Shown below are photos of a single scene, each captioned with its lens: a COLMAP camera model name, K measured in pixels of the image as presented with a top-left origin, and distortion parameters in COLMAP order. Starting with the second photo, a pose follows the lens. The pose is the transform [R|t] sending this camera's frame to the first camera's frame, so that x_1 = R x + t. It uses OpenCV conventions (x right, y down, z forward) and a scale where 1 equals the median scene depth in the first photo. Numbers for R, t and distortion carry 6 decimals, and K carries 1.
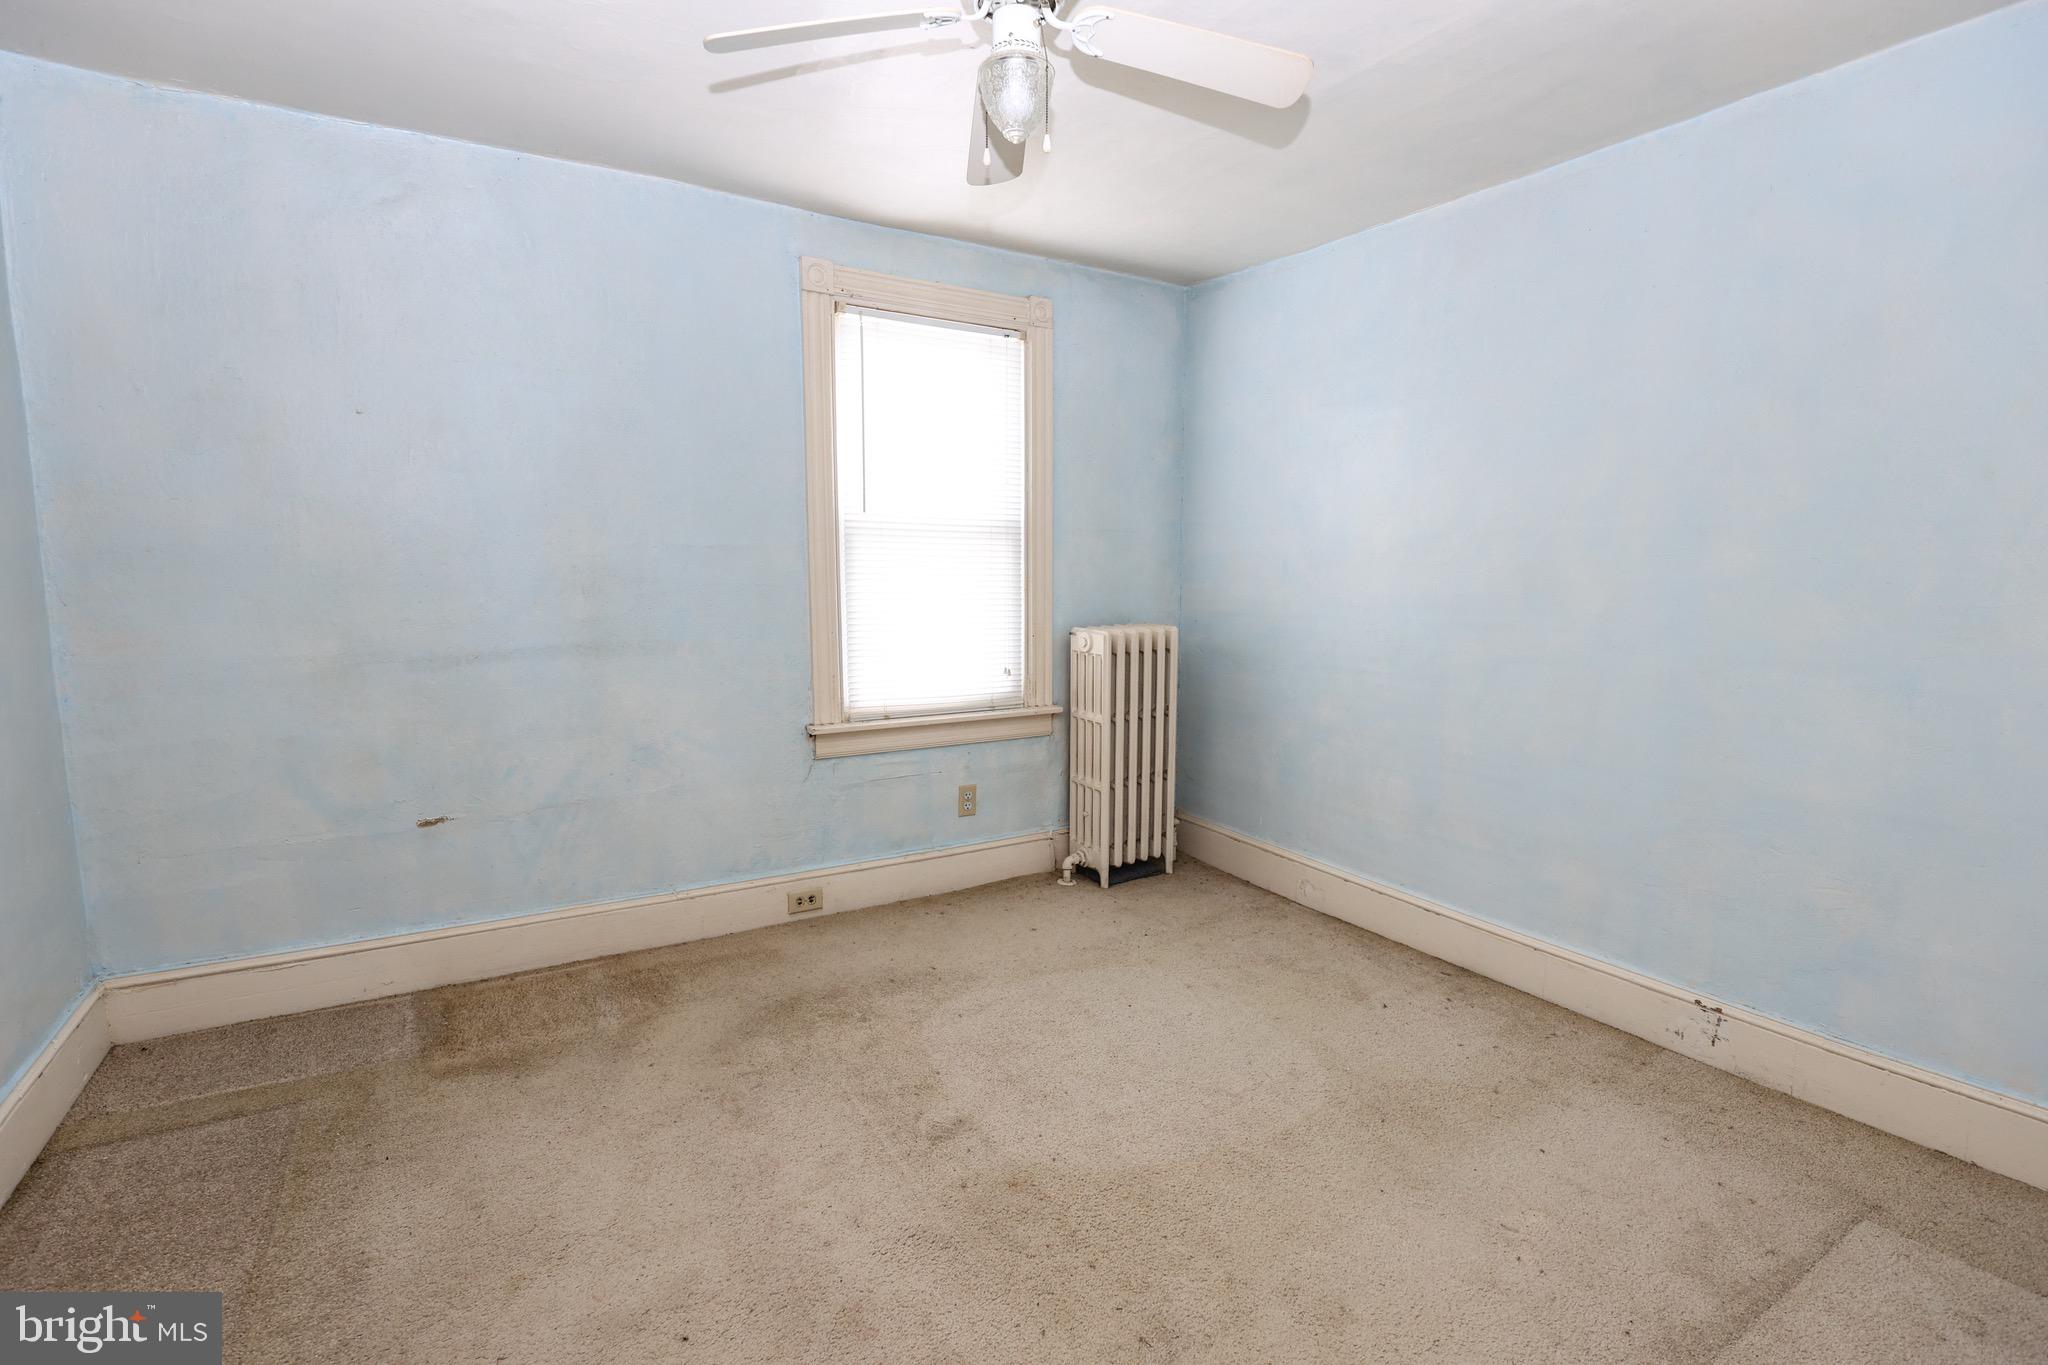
lens RADIAL K [[974.3, 0, 1024.0], [0, 974.3, 682.5], [0, 0, 1]] dist [-0.017787, 0.001170]
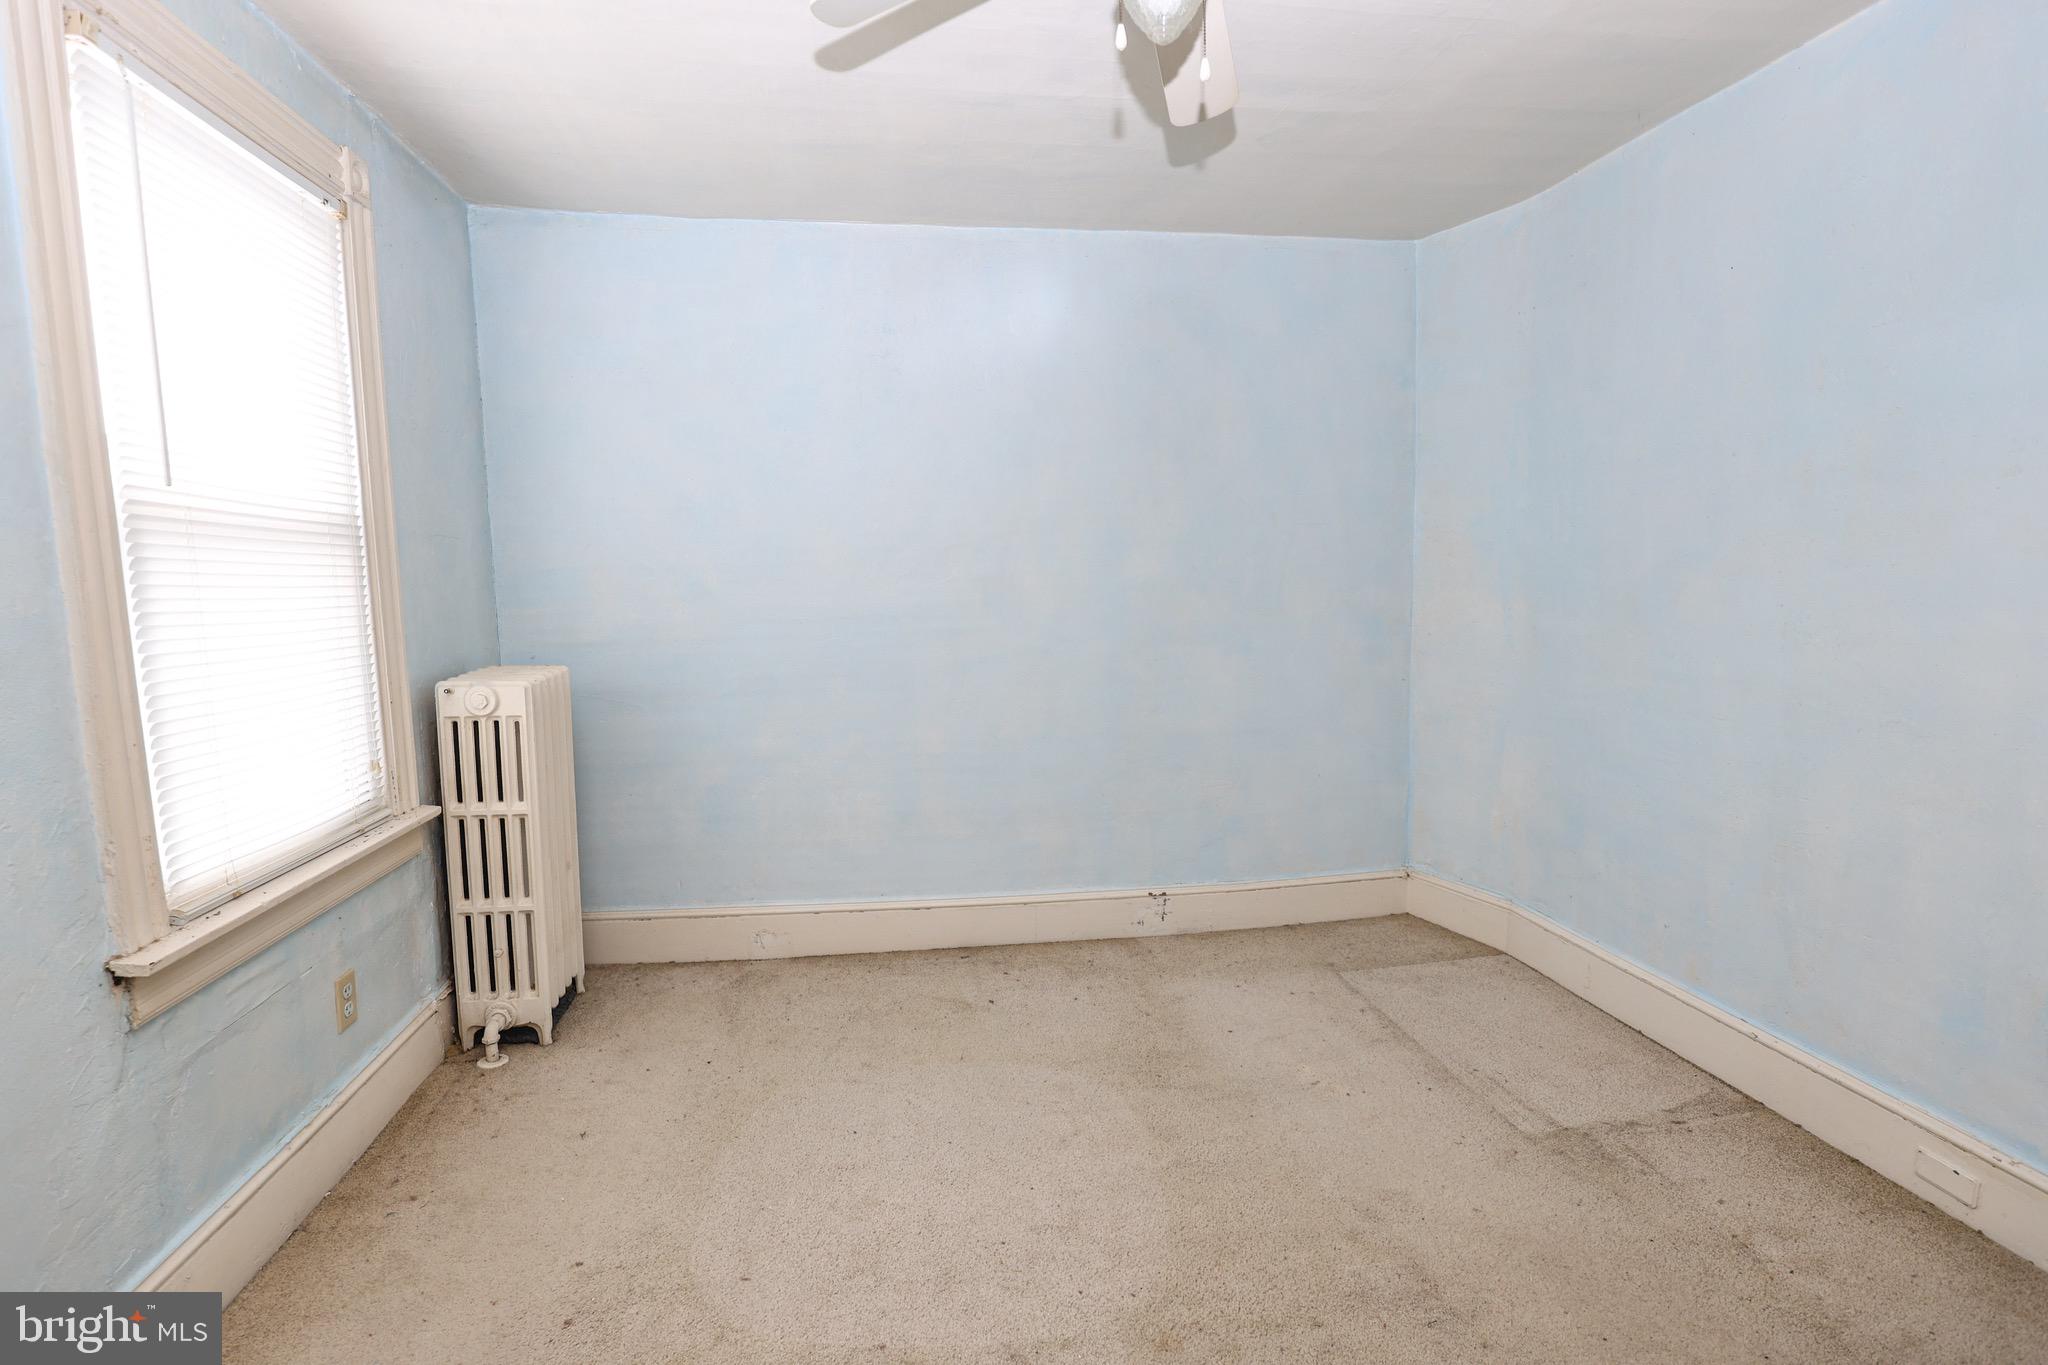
lens RADIAL K [[974.3, 0, 1024.0], [0, 974.3, 682.5], [0, 0, 1]] dist [-0.017787, 0.001170]
pose [[0.404256, -0.116201, 0.907235, -0.426577], [0.125235, 0.989587, 0.070945, -0.059429], [-0.906032, 0.084938, 0.414599, 0.425825]]
